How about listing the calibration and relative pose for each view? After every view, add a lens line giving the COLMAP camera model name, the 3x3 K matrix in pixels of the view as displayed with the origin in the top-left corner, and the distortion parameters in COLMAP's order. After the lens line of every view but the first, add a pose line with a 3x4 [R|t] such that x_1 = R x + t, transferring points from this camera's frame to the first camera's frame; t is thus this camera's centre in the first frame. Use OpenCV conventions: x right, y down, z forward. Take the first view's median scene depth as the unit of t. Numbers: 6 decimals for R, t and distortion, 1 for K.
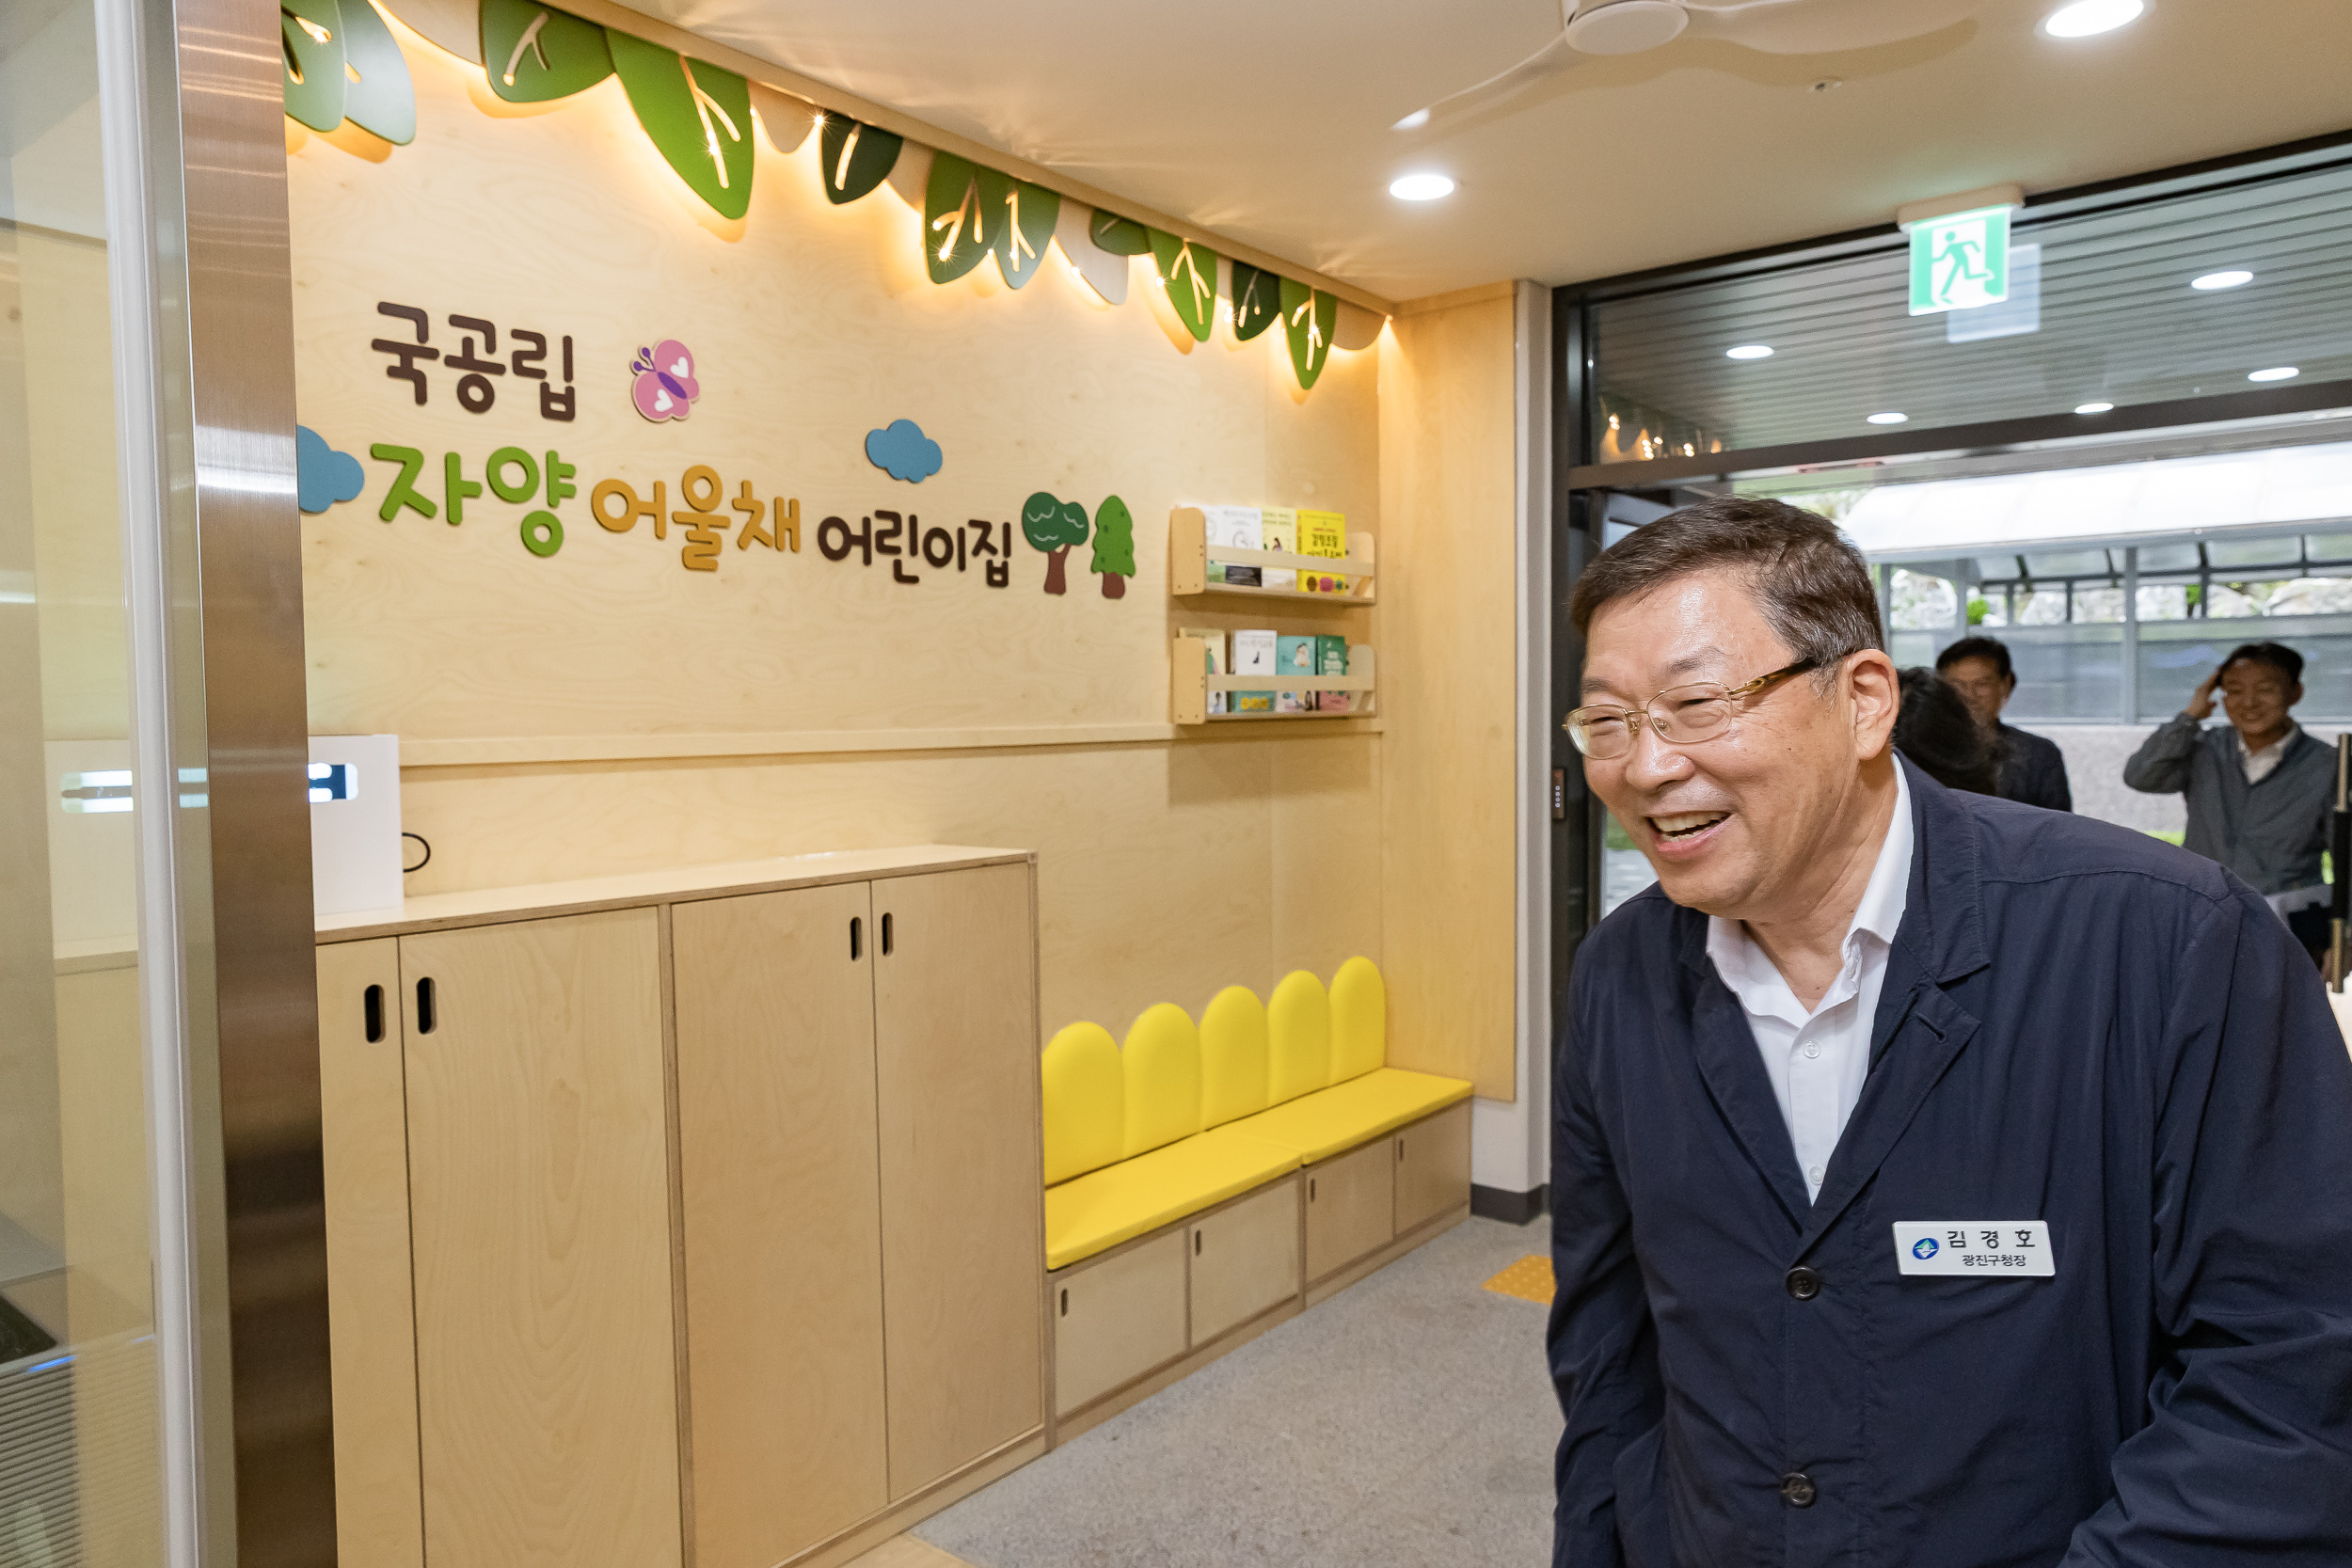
lens RADIAL K [[1531.3, 0, 1253.6], [0, 1531.3, 787.2], [0, 0, 1]] dist [-0.026546, 0.000547]
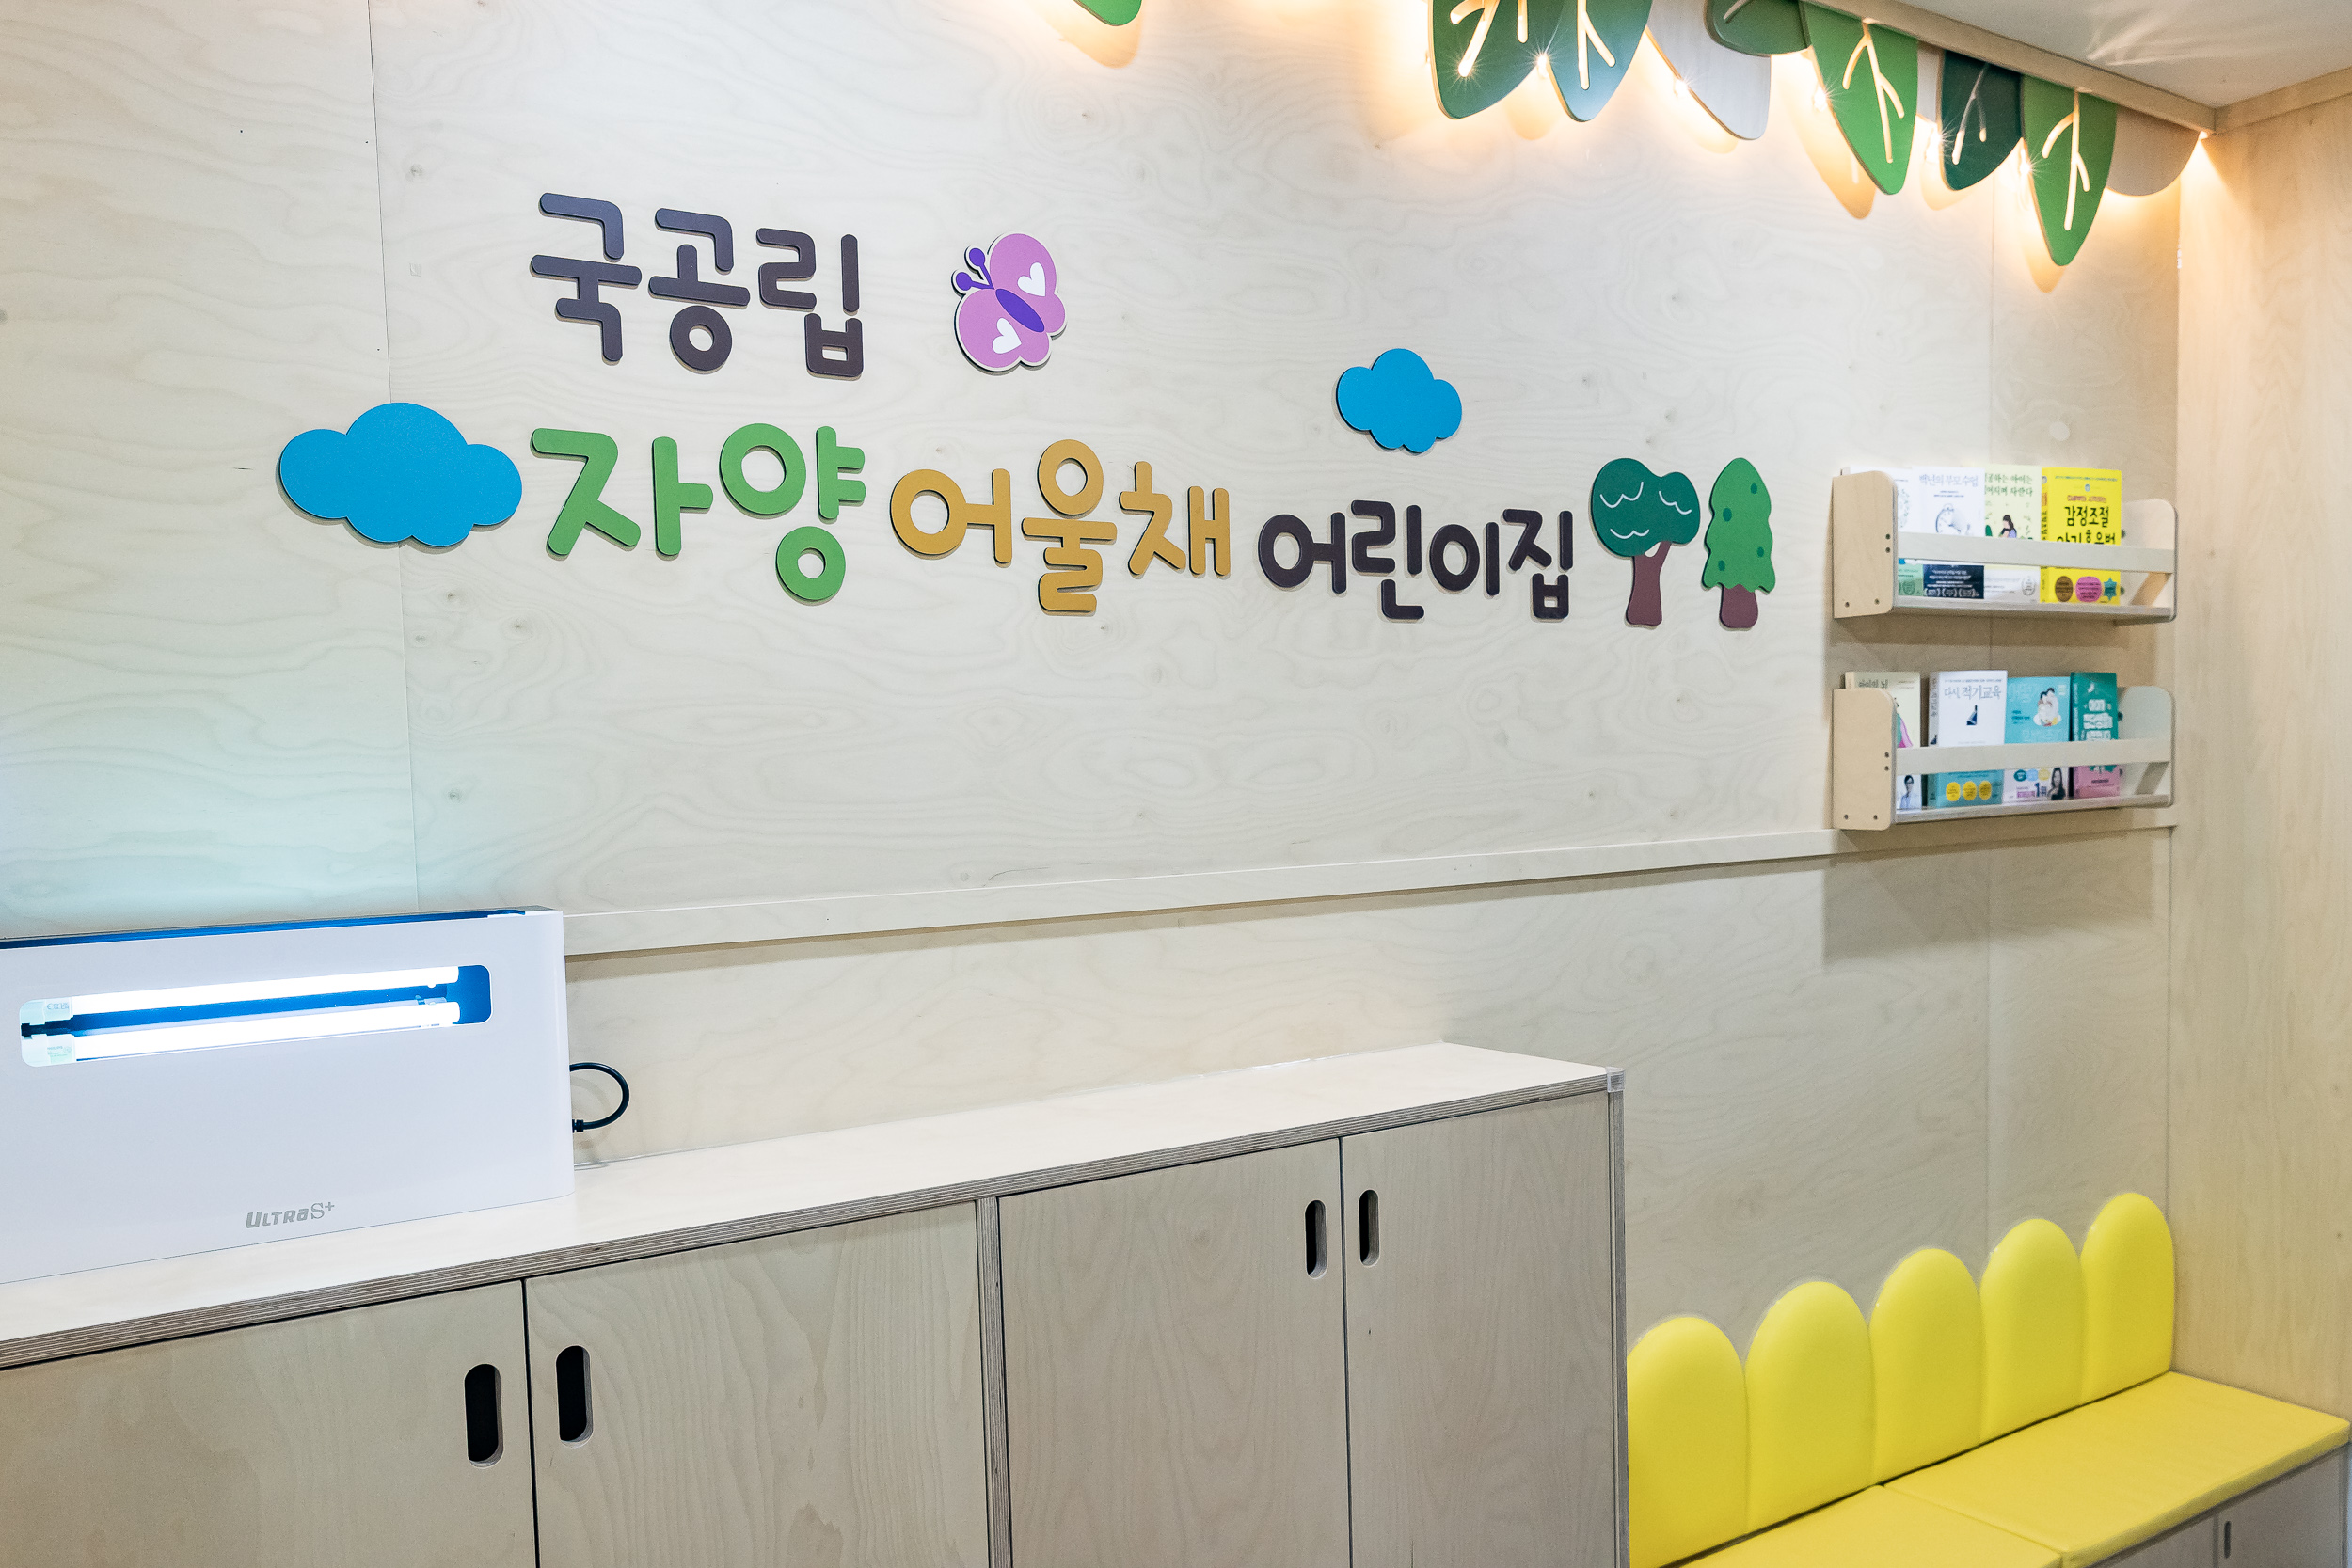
lens RADIAL K [[1762.4, 0, 1176.0], [0, 1762.4, 784.0], [0, 0, 1]] dist [-0.016538, 0.047036]
pose [[0.939372, -0.002013, -0.342893, -0.069186], [-0.006493, 0.999699, -0.023655, -0.048973], [0.342838, 0.024447, 0.939076, 0.301836]]
